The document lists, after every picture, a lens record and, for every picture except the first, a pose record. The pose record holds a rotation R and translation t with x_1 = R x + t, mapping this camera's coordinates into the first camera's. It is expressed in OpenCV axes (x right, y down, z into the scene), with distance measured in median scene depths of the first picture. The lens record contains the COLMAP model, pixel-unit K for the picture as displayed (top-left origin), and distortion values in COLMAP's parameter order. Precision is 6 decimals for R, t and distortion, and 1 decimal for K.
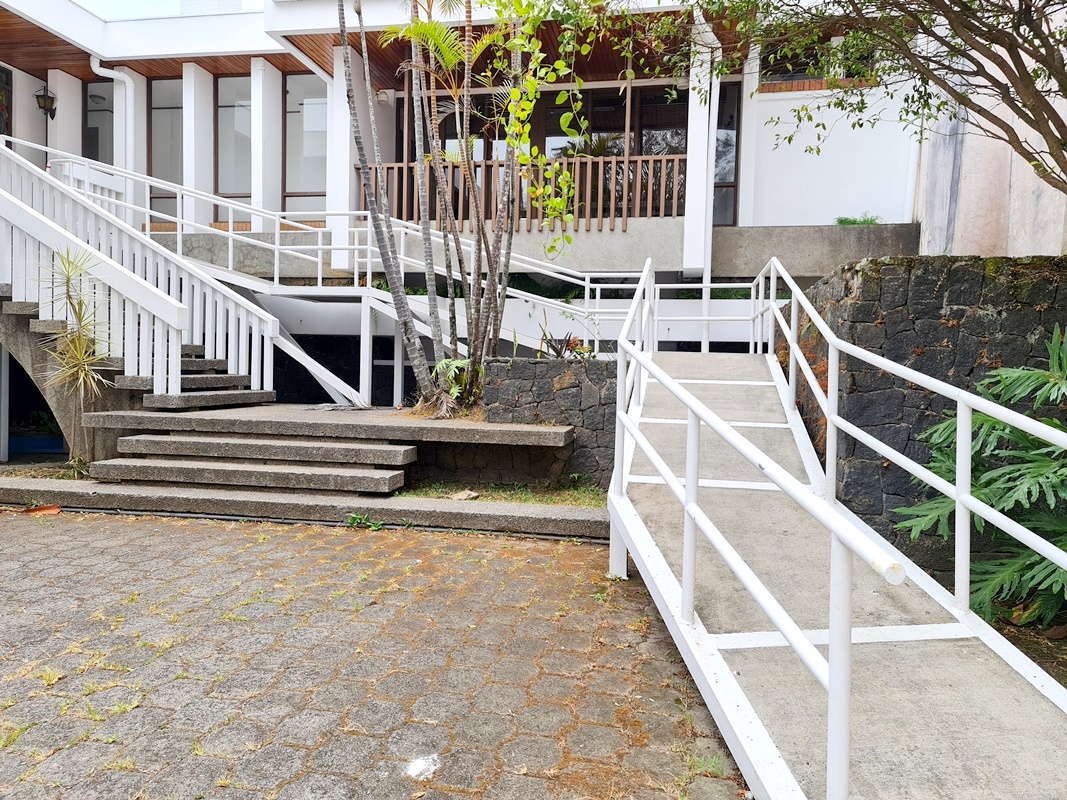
lens RADIAL K [[773.0, 0, 531.1], [0, 773.0, 392.9], [0, 0, 1]] dist [0.090117, -0.074097]
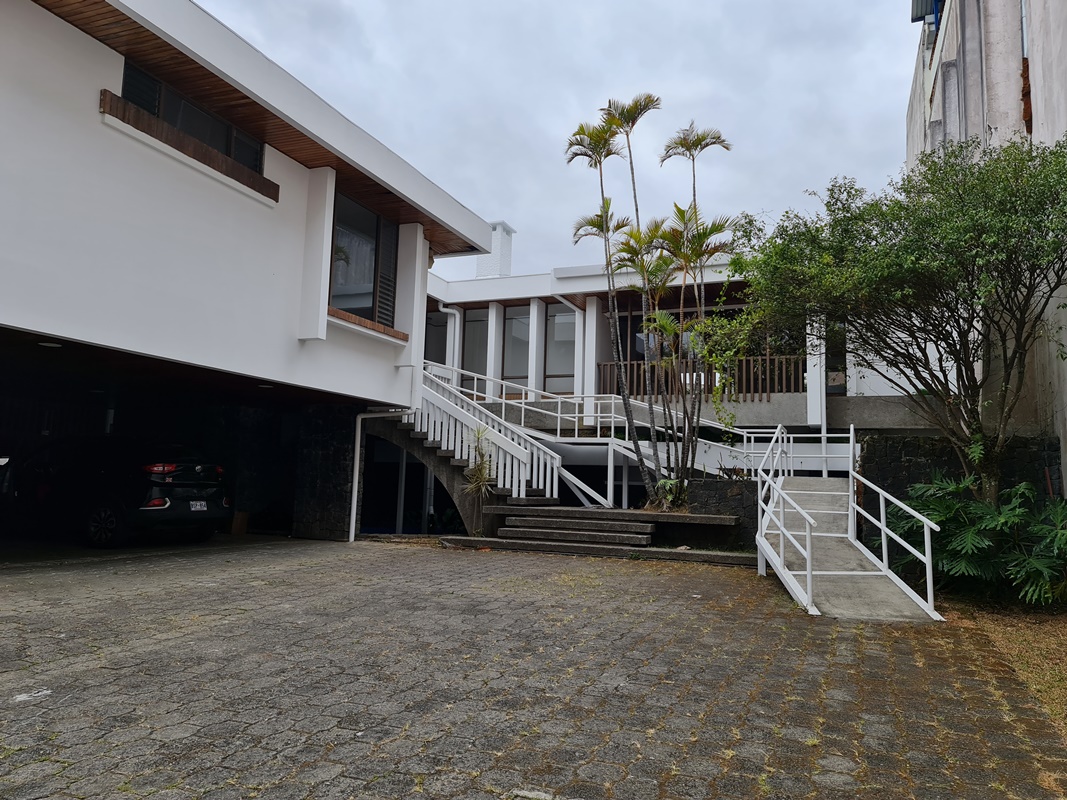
lens RADIAL K [[773.0, 0, 531.1], [0, 773.0, 392.9], [0, 0, 1]] dist [0.090117, -0.074097]
pose [[0.979797, -0.018702, -0.199118, -0.043526], [-0.013680, 0.987019, -0.160020, 0.043443], [0.199526, 0.159511, 0.966822, -0.726053]]
